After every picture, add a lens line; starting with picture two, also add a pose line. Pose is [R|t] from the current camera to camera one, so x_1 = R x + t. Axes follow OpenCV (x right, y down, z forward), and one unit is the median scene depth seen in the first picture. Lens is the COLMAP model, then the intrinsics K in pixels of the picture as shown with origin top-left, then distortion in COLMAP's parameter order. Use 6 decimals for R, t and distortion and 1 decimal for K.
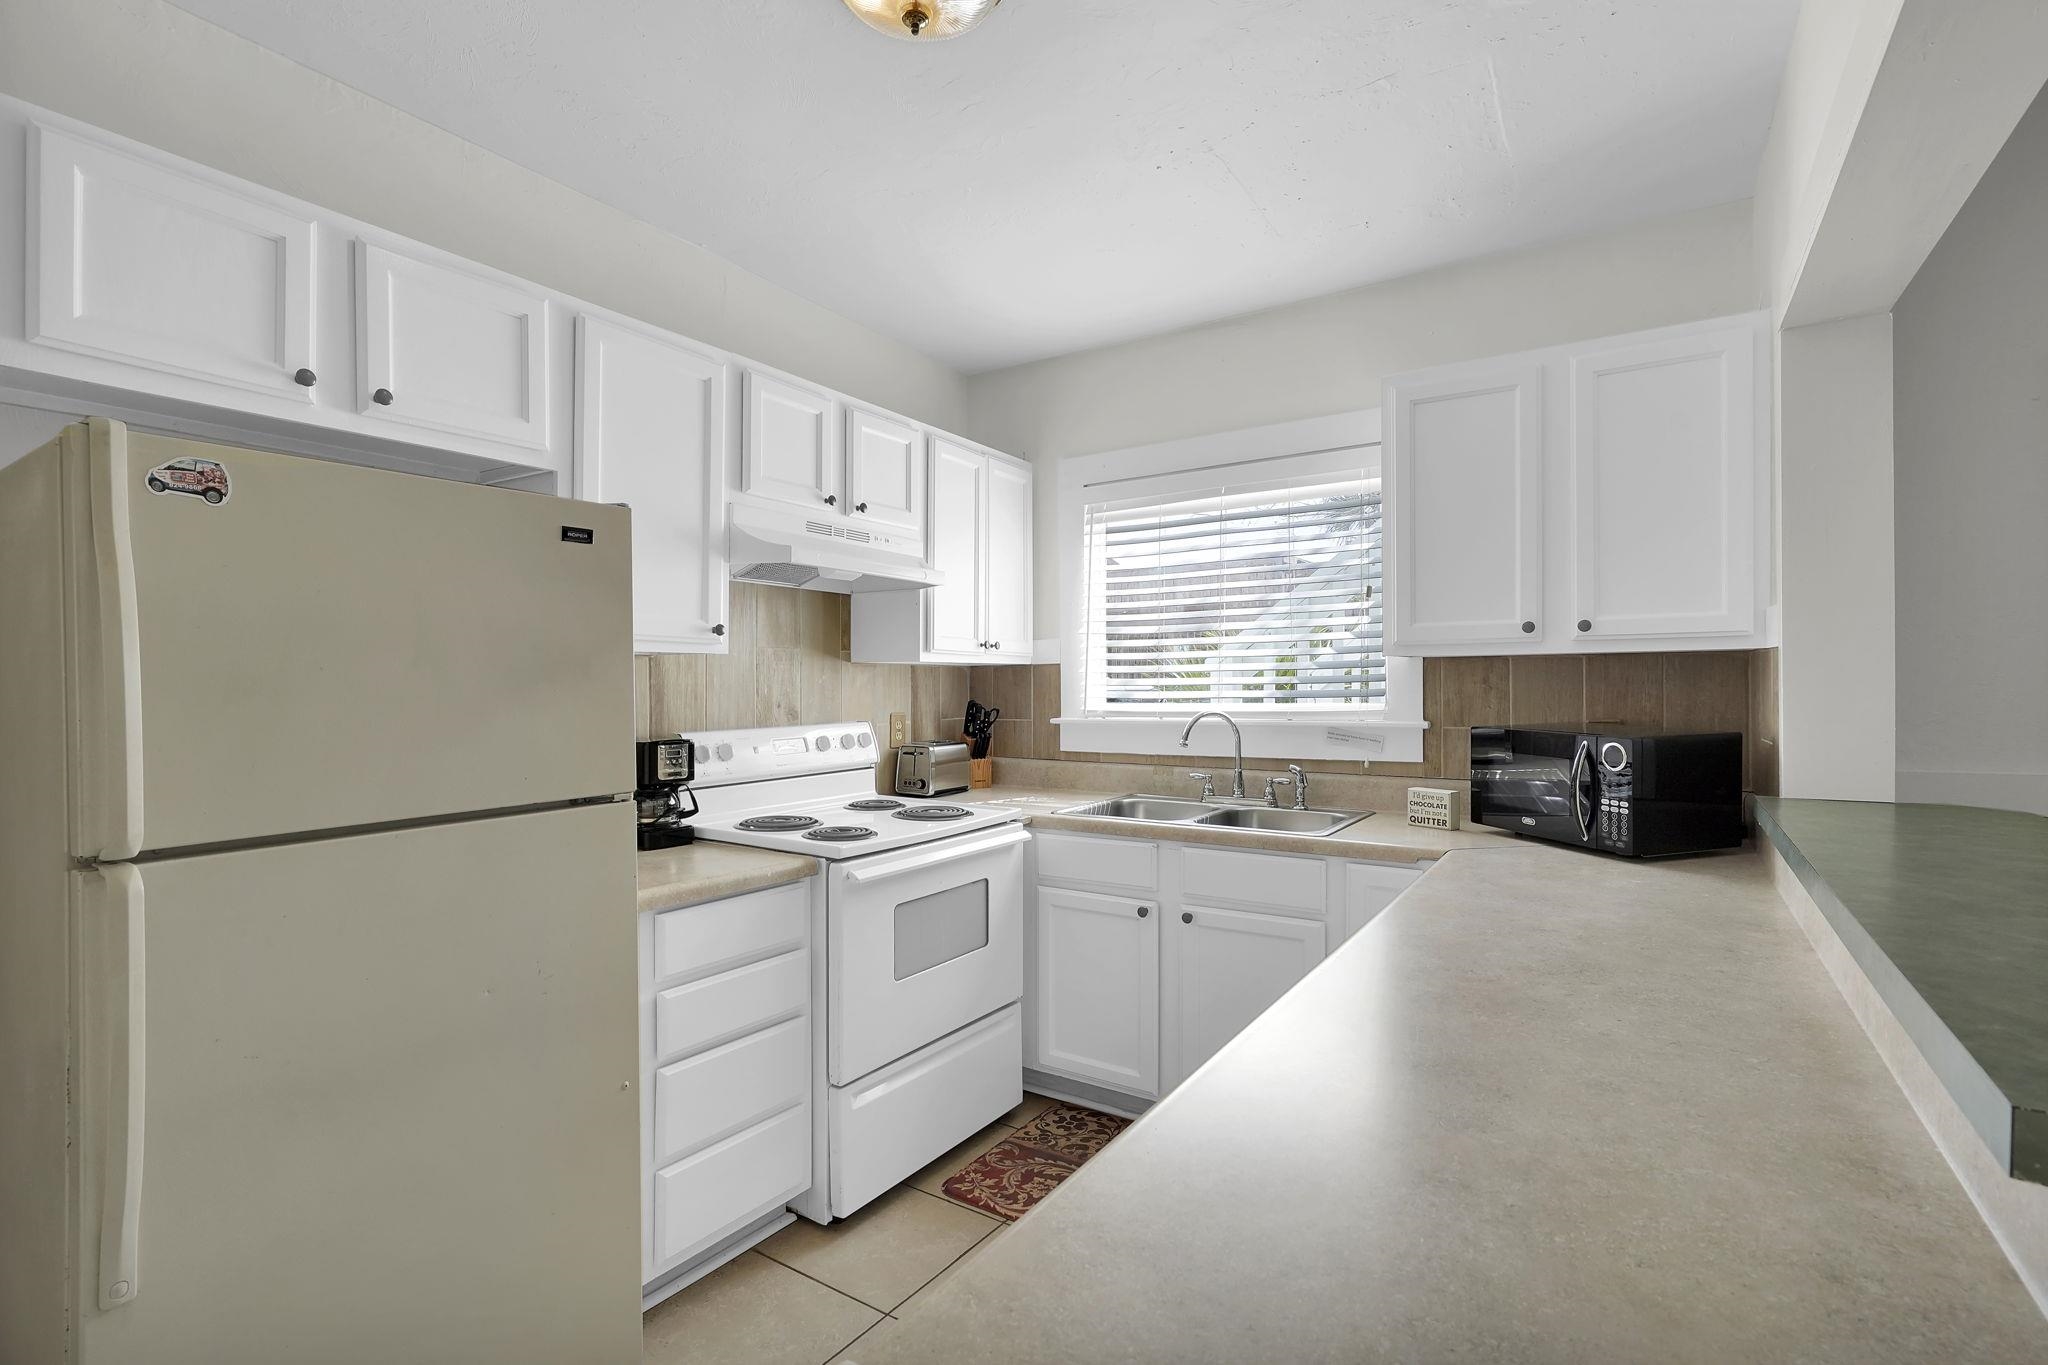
lens RADIAL K [[937.5, 0, 984.8], [0, 937.5, 696.0], [0, 0, 1]] dist [-0.011315, 0.002373]
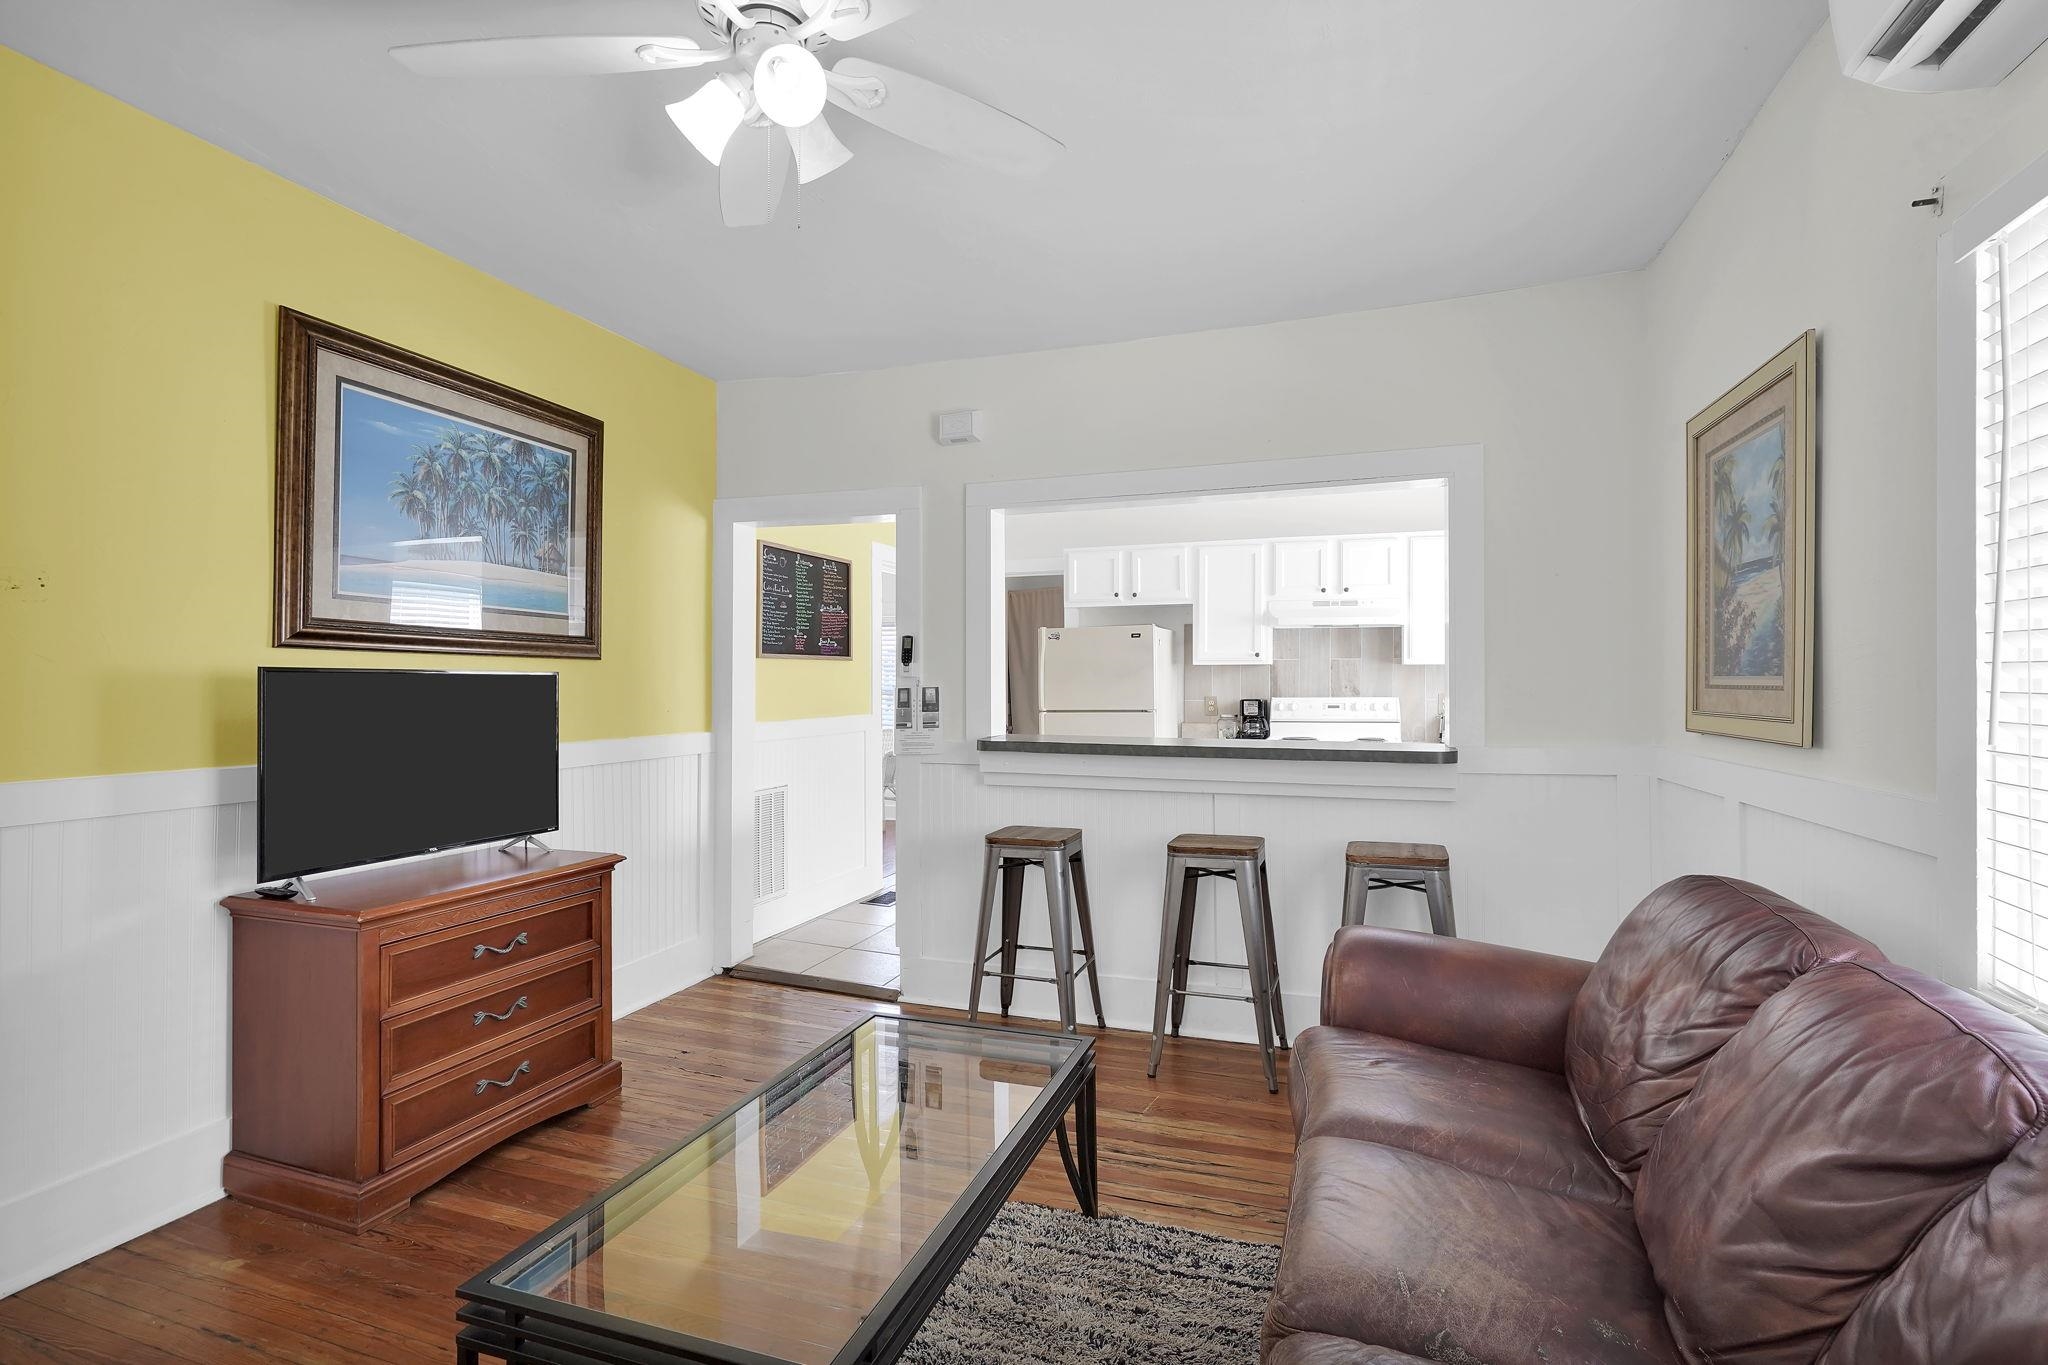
lens RADIAL K [[937.5, 0, 1027.2], [0, 937.5, 679.9], [0, 0, 1]] dist [-0.011315, 0.002373]
pose [[0.255086, 0.008429, -0.966882, 1.684082], [-0.009223, 0.999938, 0.006284, -0.013287], [0.966874, 0.007314, 0.255148, -0.183201]]
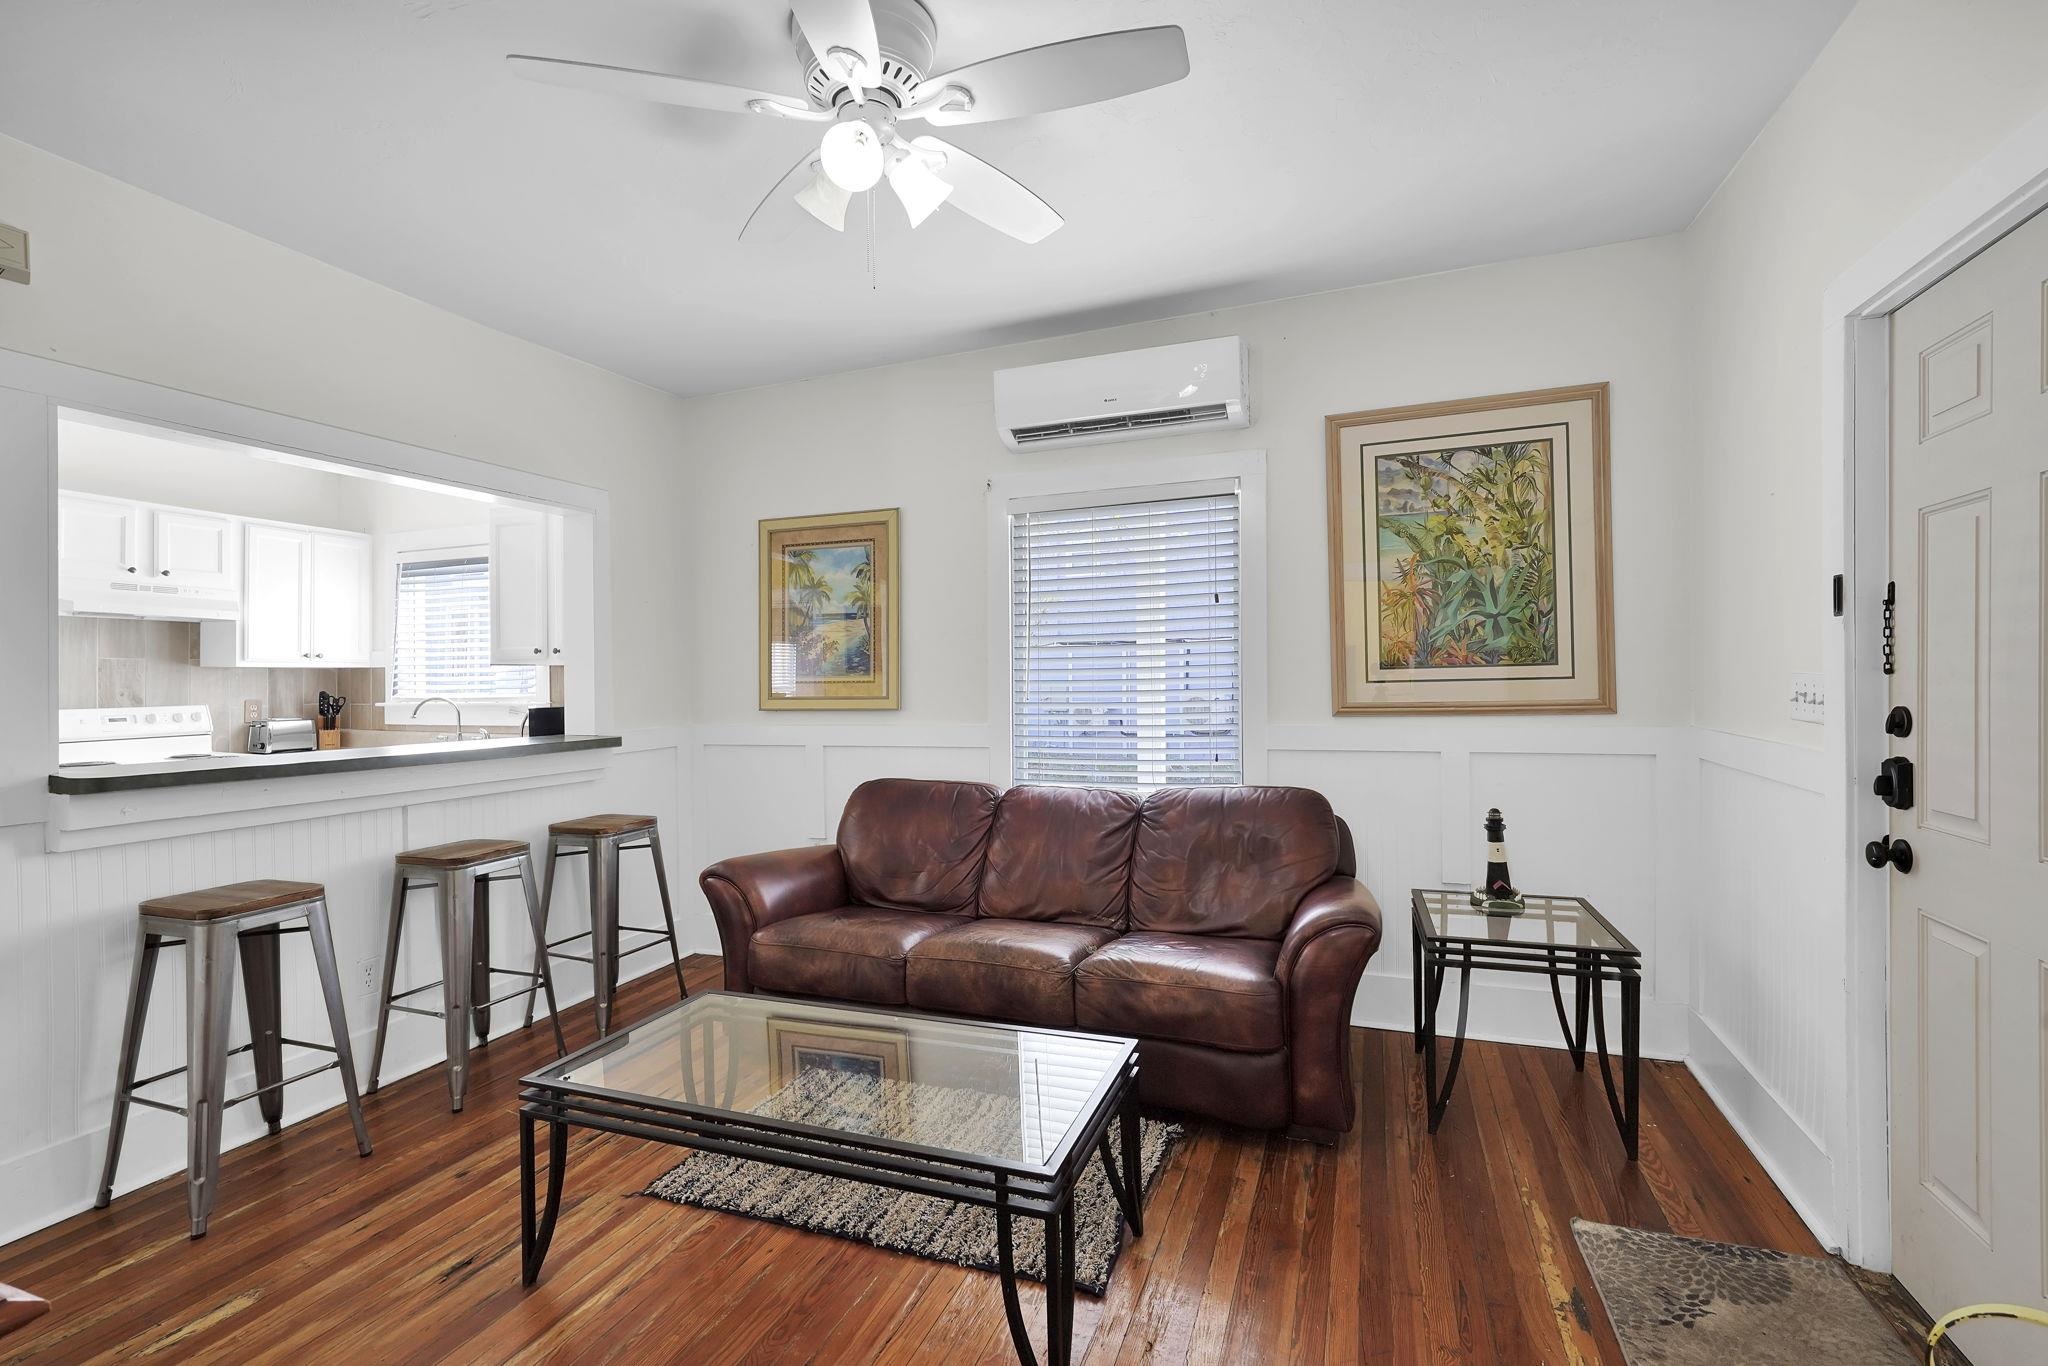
lens RADIAL K [[937.5, 0, 1030.3], [0, 937.5, 684.3], [0, 0, 1]] dist [-0.011315, 0.002373]
pose [[0.976125, -0.001562, 0.217204, 1.007674], [0.002690, 0.999984, -0.004899, 0.004491], [-0.217193, 0.005366, 0.976114, -0.925843]]
